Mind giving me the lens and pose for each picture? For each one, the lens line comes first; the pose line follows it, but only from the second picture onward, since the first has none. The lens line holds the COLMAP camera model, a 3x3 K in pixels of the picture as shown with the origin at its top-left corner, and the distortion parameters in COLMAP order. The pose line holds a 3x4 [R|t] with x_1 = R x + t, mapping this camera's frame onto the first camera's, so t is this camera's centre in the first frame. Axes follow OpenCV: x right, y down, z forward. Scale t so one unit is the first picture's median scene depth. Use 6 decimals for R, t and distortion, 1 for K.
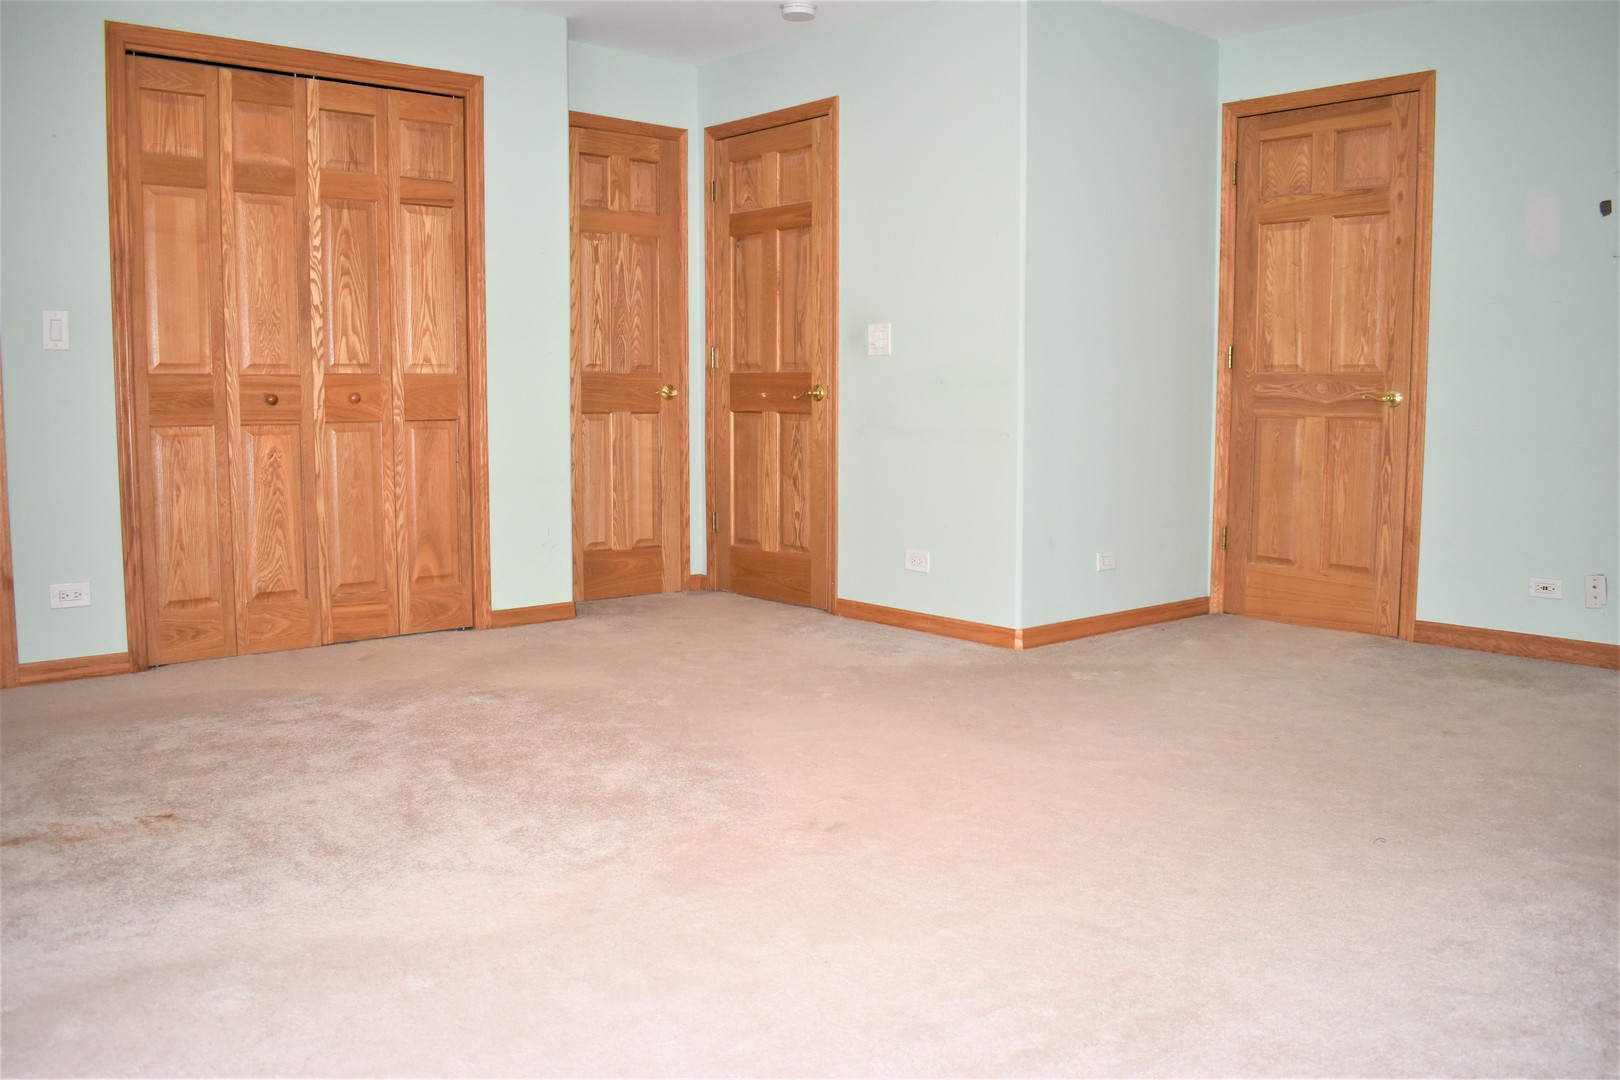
lens RADIAL K [[1455.9, 0, 811.5], [0, 1455.9, 486.2], [0, 0, 1]] dist [-0.002490, -0.000514]
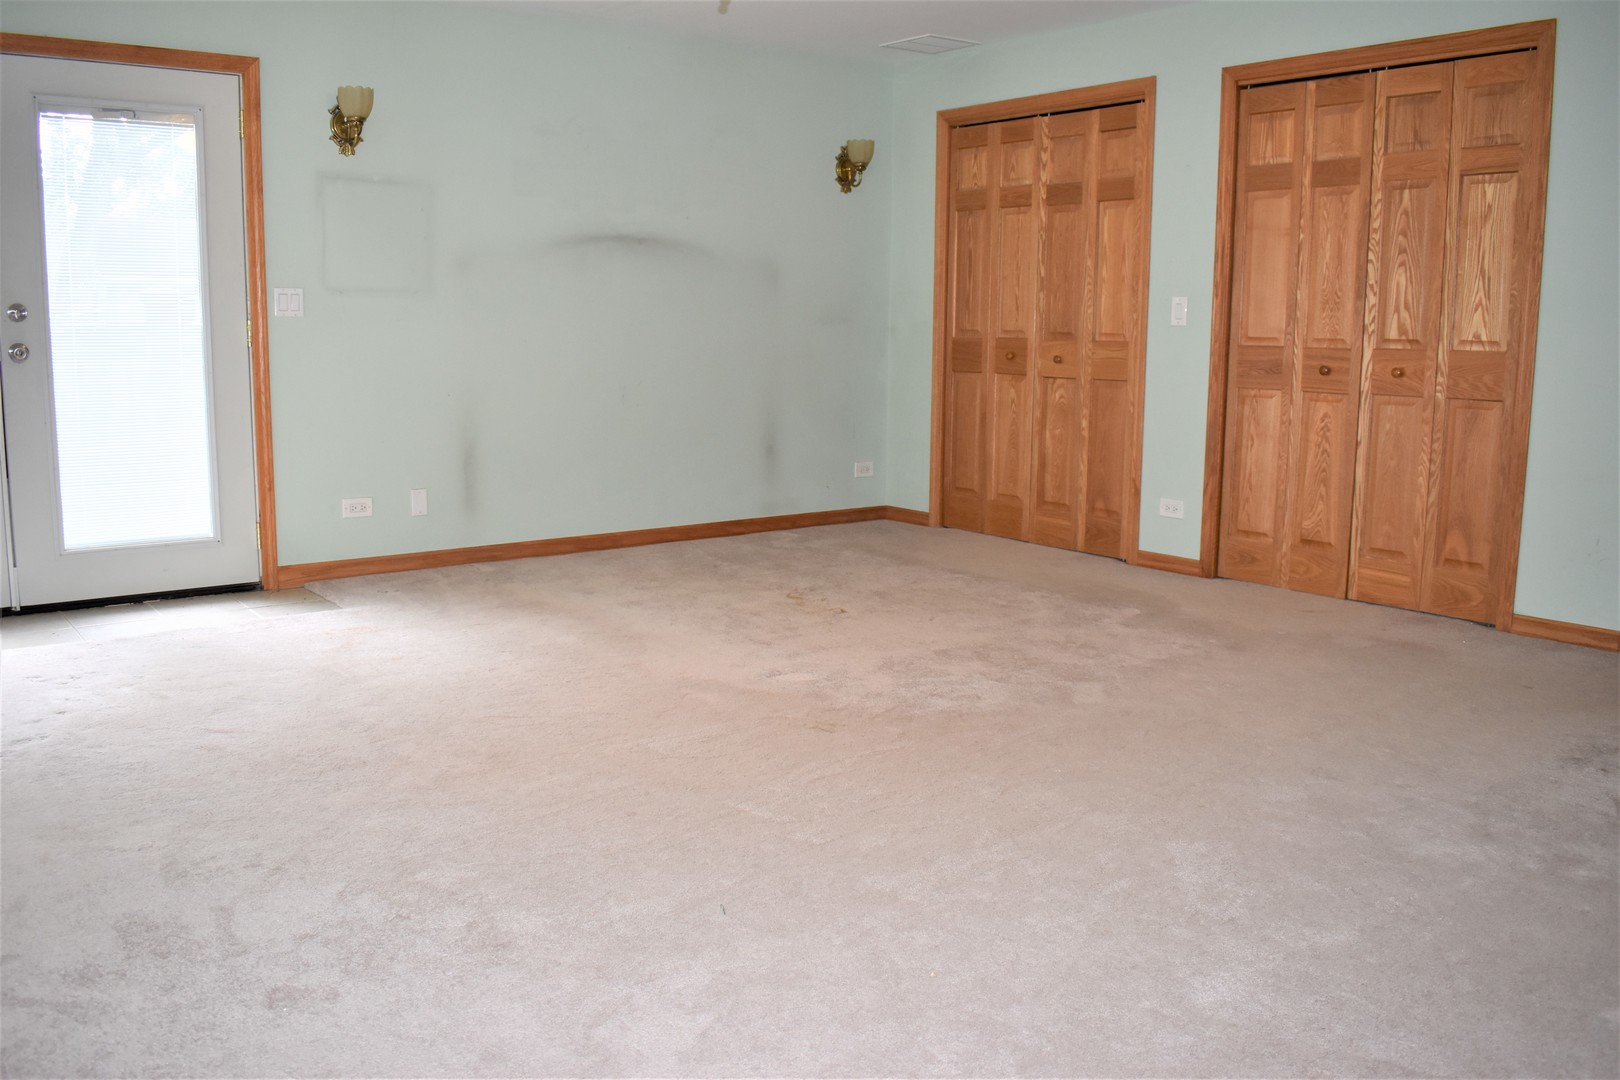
lens RADIAL K [[1404.6, 0, 810.0], [0, 1404.6, 540.0], [0, 0, 1]] dist [-0.000556, 0.002407]
pose [[-0.023188, 0.140260, -0.989843, 0.723808], [-0.106528, 0.984126, 0.141945, -0.041564], [0.994039, 0.108738, -0.007878, 0.618007]]
